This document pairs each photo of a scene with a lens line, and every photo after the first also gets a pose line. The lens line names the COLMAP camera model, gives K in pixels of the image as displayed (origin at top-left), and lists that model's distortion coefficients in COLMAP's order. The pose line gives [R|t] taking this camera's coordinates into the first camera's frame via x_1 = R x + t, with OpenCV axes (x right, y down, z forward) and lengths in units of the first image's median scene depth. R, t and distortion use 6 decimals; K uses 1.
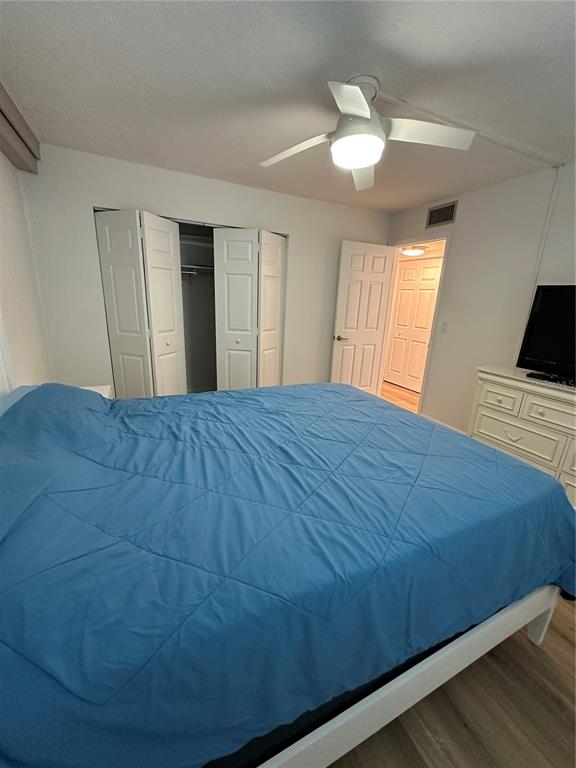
lens RADIAL K [[308.3, 0, 288.0], [0, 308.3, 384.0], [0, 0, 1]] dist [-0.001827, -0.000191]
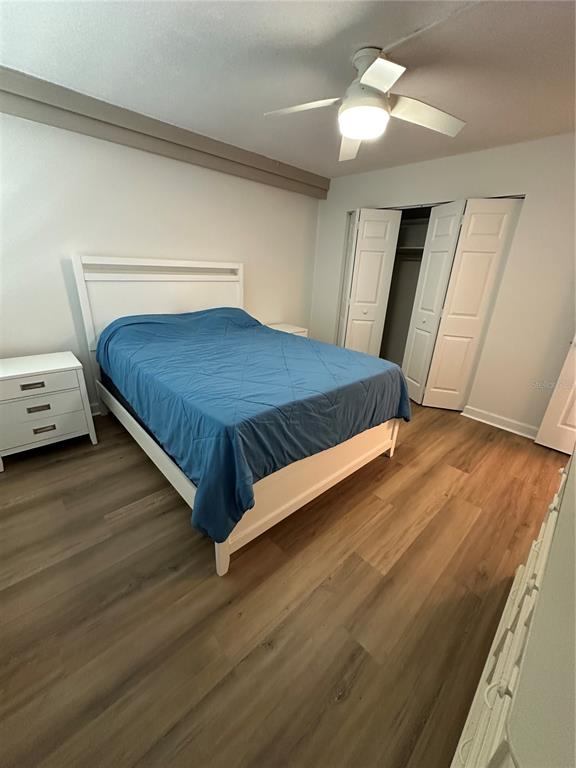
lens RADIAL K [[308.3, 0, 288.0], [0, 308.3, 384.0], [0, 0, 1]] dist [-0.001827, -0.000191]
pose [[0.300435, 0.314297, -0.900531, 0.754526], [-0.289379, 0.929682, 0.227928, -0.055064], [0.908845, 0.192117, 0.370260, 0.305635]]
